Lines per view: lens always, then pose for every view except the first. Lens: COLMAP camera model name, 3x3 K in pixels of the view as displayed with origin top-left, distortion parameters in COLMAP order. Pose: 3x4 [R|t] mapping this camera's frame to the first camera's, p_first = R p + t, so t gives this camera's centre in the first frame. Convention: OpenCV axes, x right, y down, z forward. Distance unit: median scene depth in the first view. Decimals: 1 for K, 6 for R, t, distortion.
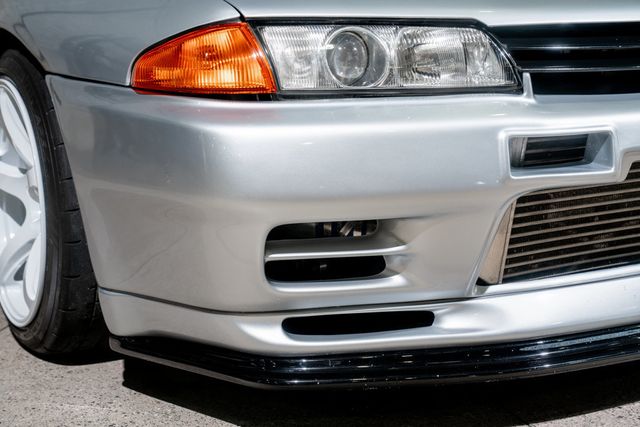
lens RADIAL K [[968.2, 0, 320.0], [0, 968.2, 213.5], [0, 0, 1]] dist [0.203530, 0.064727]
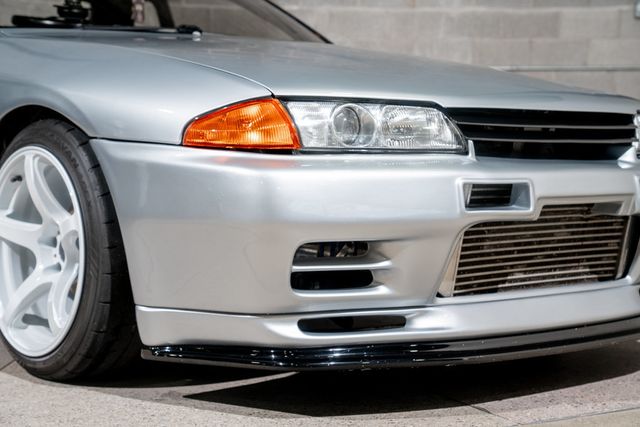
lens RADIAL K [[1067.2, 0, 320.0], [0, 1067.2, 213.5], [0, 0, 1]] dist [0.056150, 0.130333]
pose [[0.988745, 0.008046, 0.149396, -0.229505], [0.009254, 0.993352, -0.114746, 0.134009], [-0.149326, 0.114837, 0.982097, -0.455946]]
